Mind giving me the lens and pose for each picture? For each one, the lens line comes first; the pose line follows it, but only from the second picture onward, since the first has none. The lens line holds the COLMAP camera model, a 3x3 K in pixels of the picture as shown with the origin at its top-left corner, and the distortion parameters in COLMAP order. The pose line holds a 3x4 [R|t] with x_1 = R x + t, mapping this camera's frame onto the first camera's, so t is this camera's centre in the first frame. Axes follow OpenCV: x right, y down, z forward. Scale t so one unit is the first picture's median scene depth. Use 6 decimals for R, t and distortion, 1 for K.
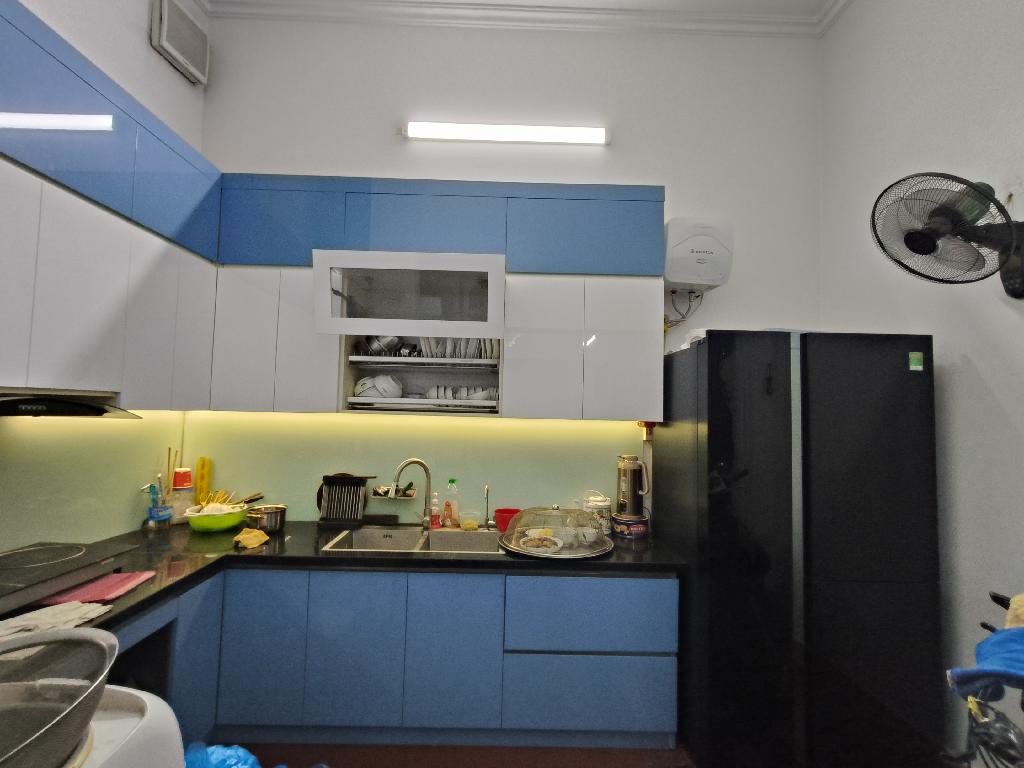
lens RADIAL K [[467.5, 0, 512.0], [0, 467.5, 384.0], [0, 0, 1]] dist [0.006920, 0.000091]
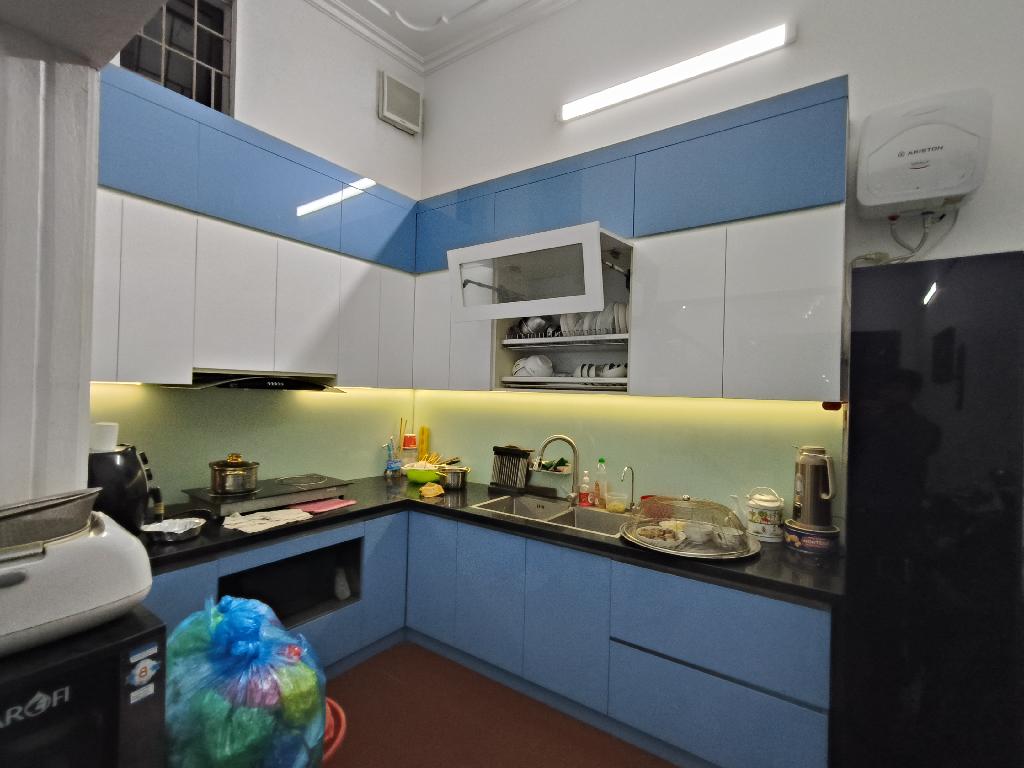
lens RADIAL K [[480.9, 0, 513.9], [0, 480.9, 383.4], [0, 0, 1]] dist [0.004594, 0.001788]
pose [[0.809754, -0.011237, -0.586662, 0.333033], [0.027337, 0.999453, 0.018588, 0.022286], [0.586132, -0.031089, 0.809619, 0.084239]]
